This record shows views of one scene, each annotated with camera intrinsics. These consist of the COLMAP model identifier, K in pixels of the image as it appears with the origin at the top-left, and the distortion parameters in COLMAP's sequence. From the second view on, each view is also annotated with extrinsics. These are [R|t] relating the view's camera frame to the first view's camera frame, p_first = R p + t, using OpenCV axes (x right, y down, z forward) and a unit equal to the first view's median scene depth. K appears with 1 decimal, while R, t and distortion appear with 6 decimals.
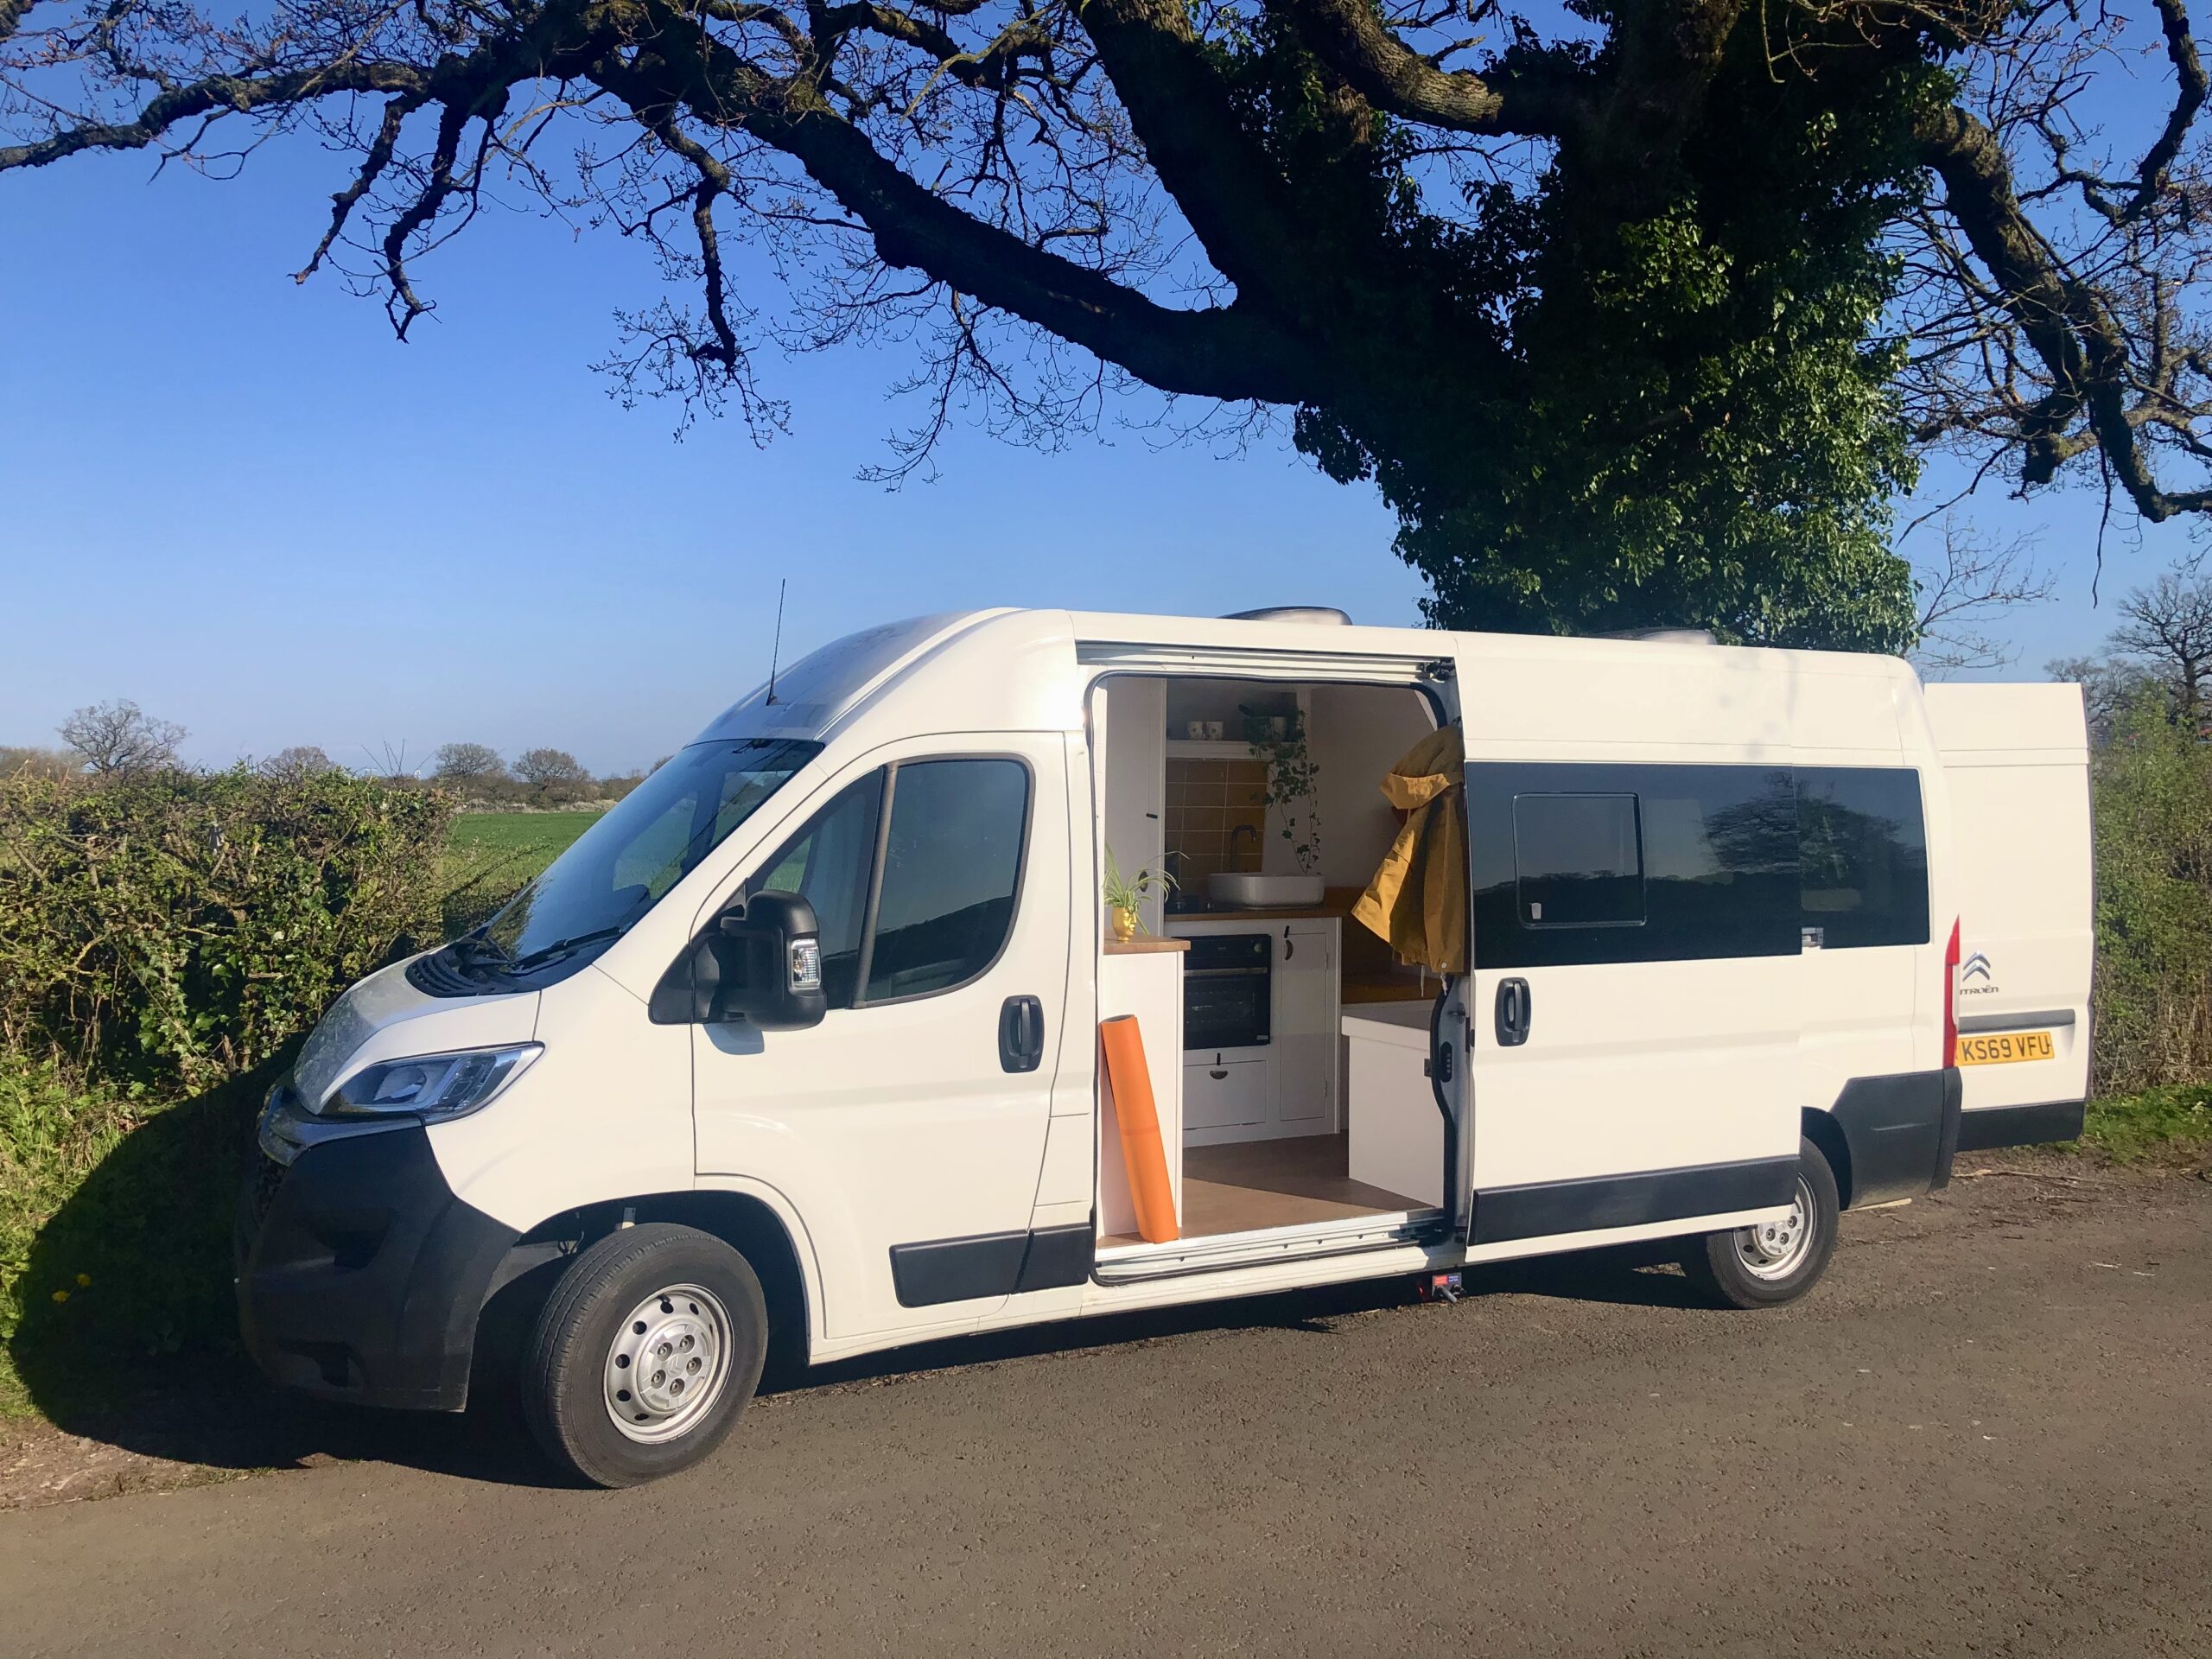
lens RADIAL K [[1814.4, 0, 1113.5], [0, 1814.4, 820.7], [0, 0, 1]] dist [0.017560, -0.011746]
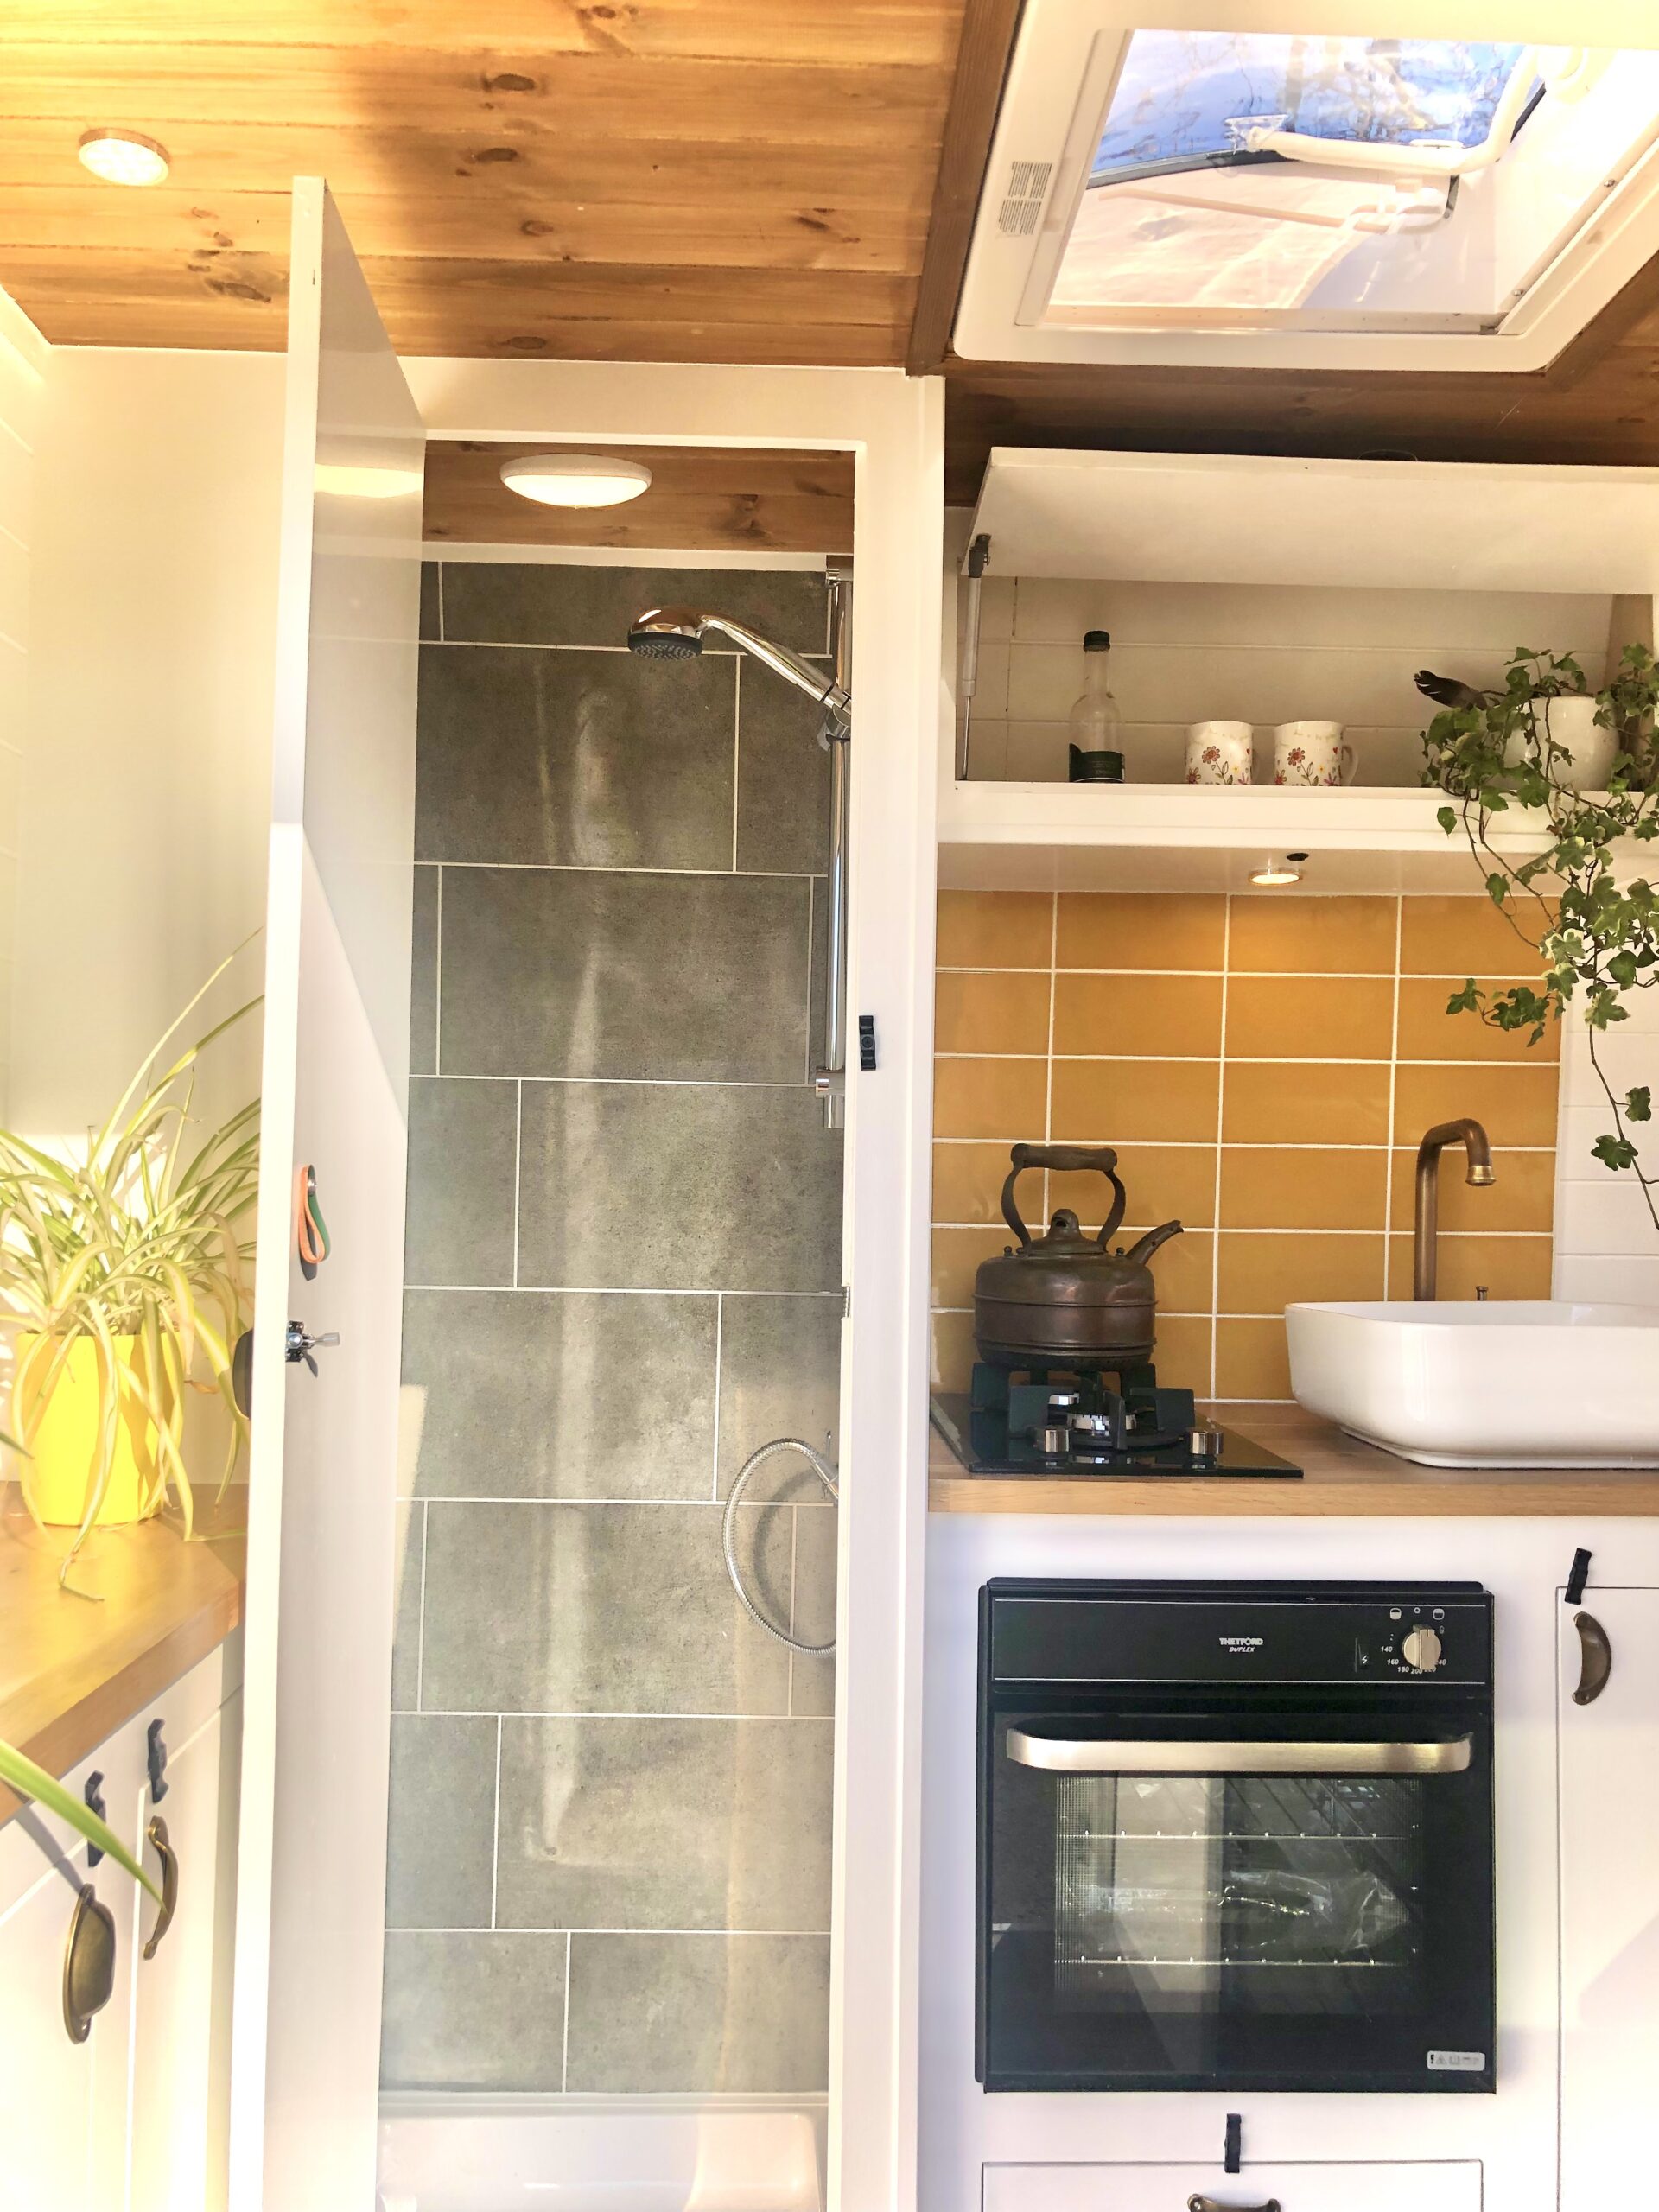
lens RADIAL K [[1814.4, 0, 833.4], [0, 1814.4, 1087.1], [0, 0, 1]] dist [0.017560, -0.011746]
pose [[0.906369, -0.018247, -0.422092, 0.109065], [-0.014019, 0.997218, -0.073213, 0.019239], [0.422254, 0.072275, 0.903592, 0.763020]]
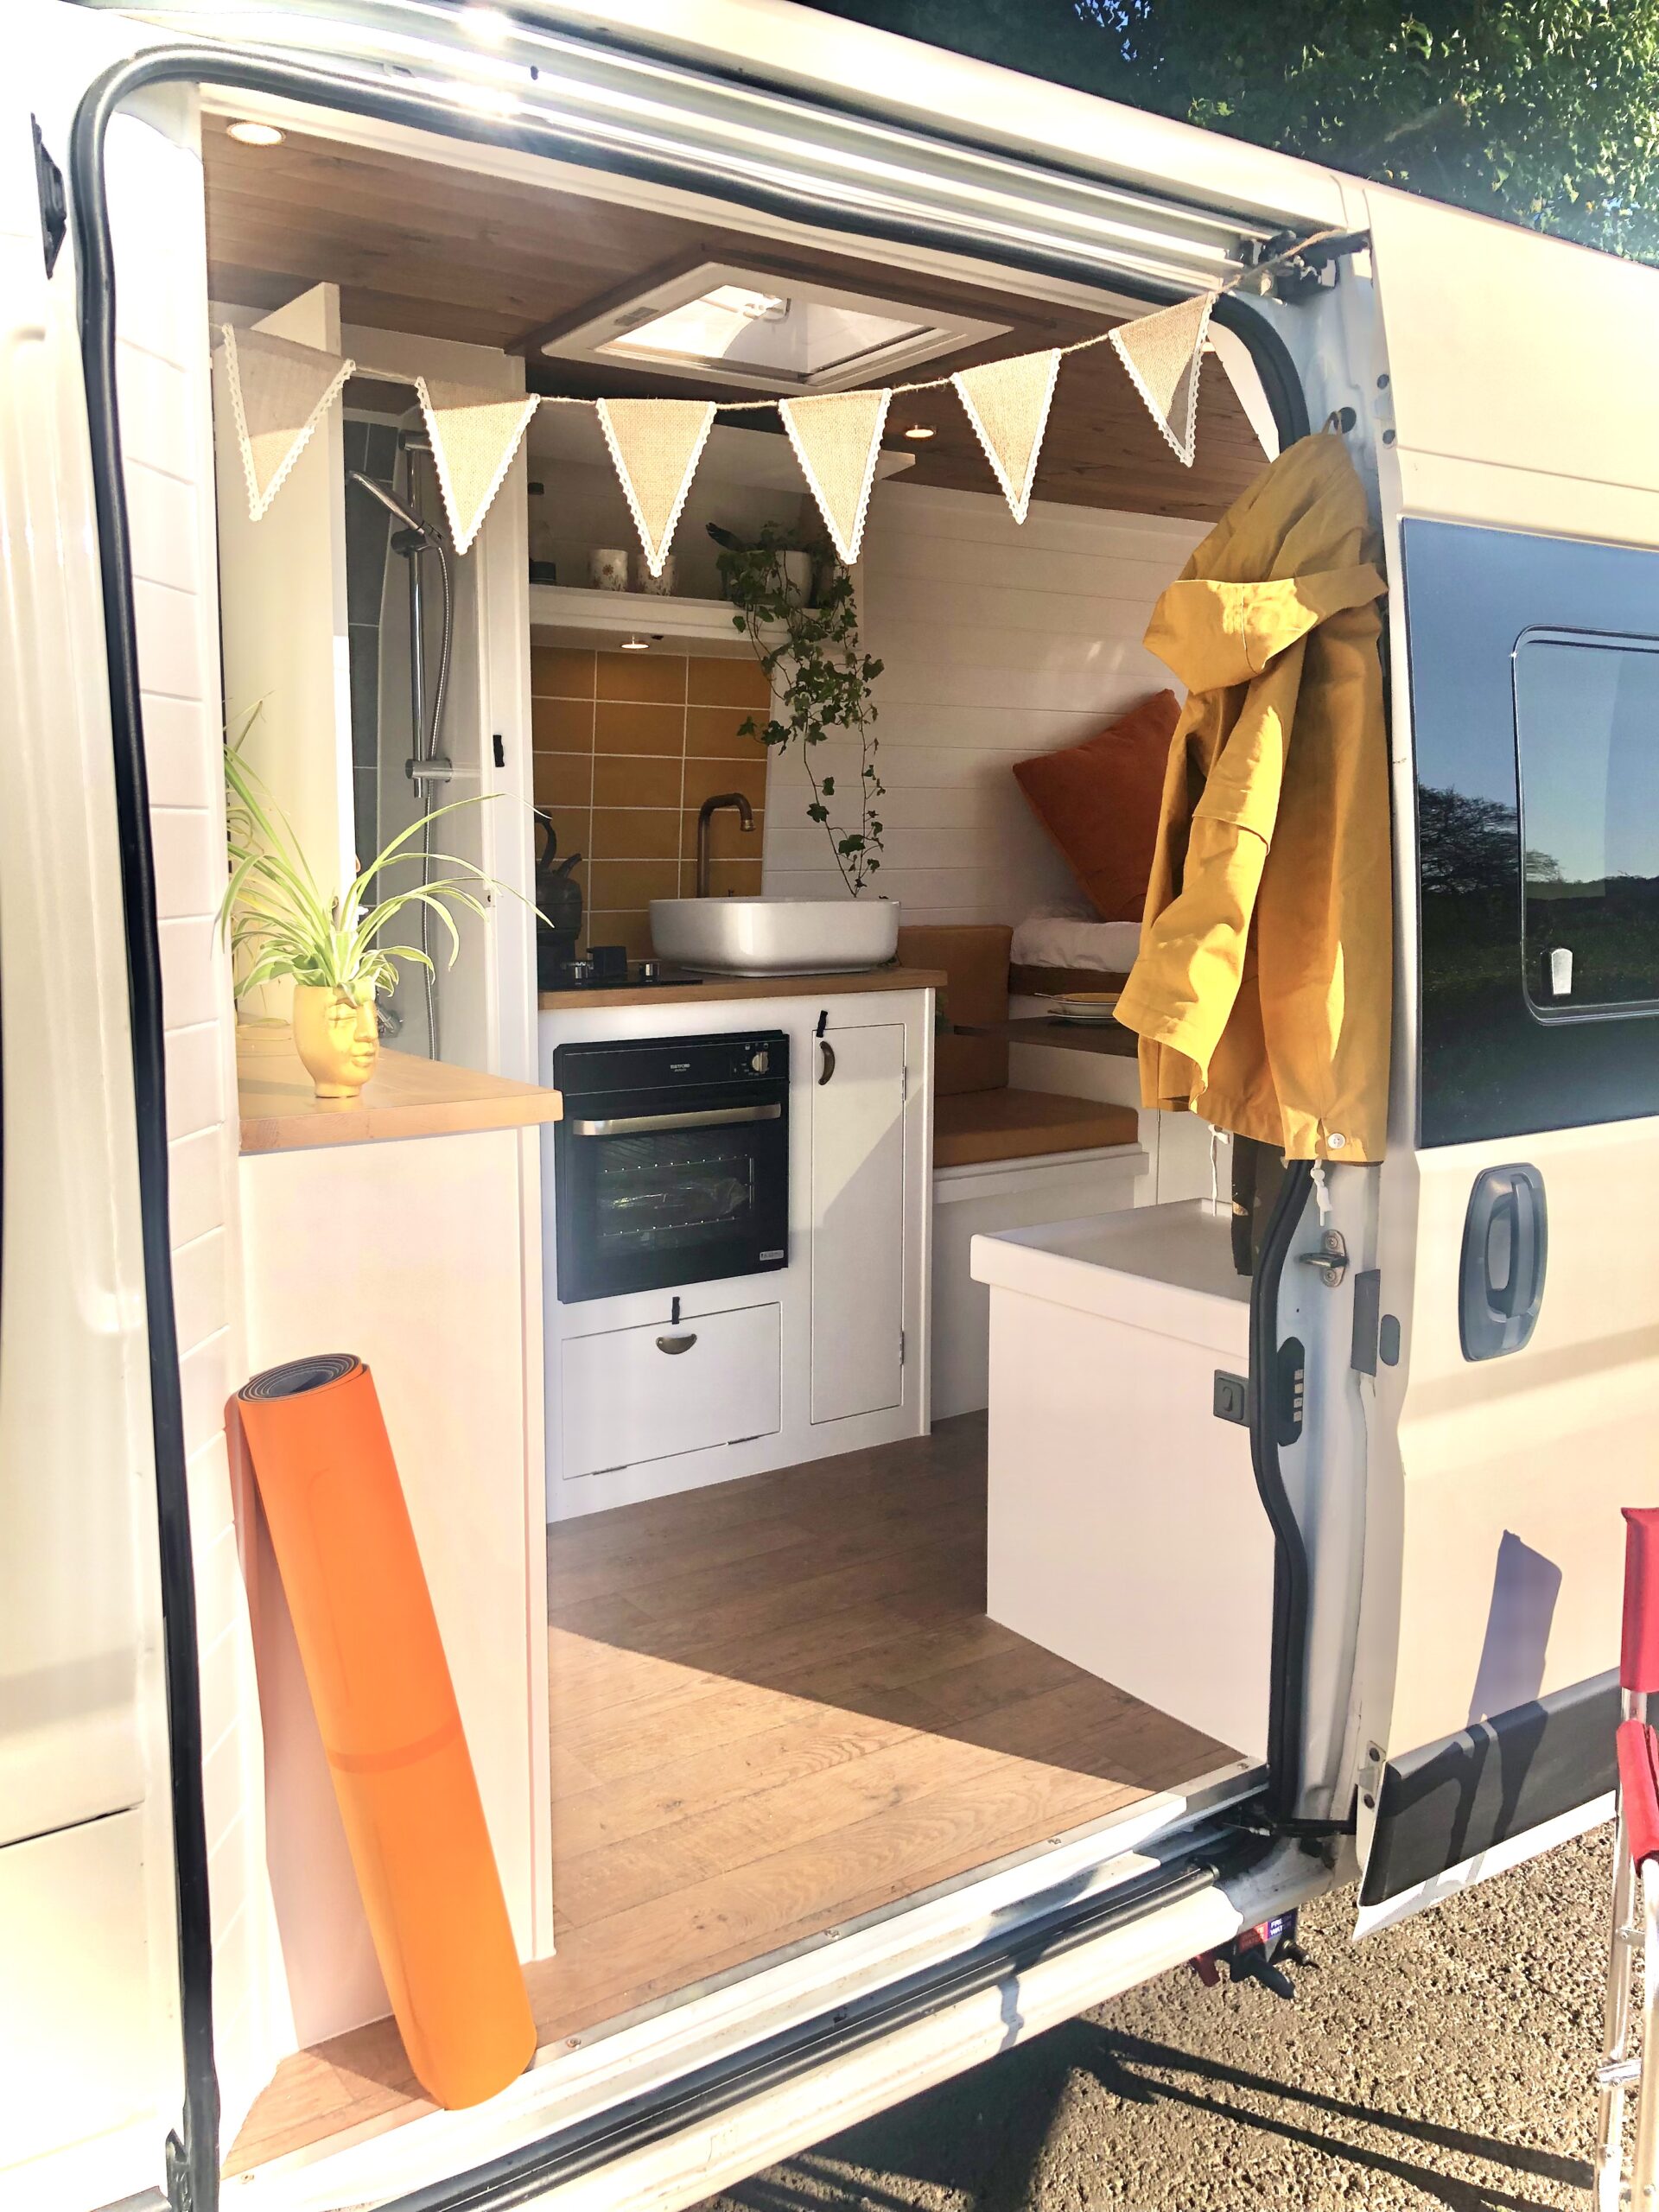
lens RADIAL K [[1814.4, 0, 823.1], [0, 1814.4, 1115.5], [0, 0, 1]] dist [0.017560, -0.011746]
pose [[0.991673, -0.026598, 0.126002, 0.038202], [0.010004, 0.991392, 0.130541, 0.025049], [-0.128390, -0.128194, 0.983403, 0.555973]]
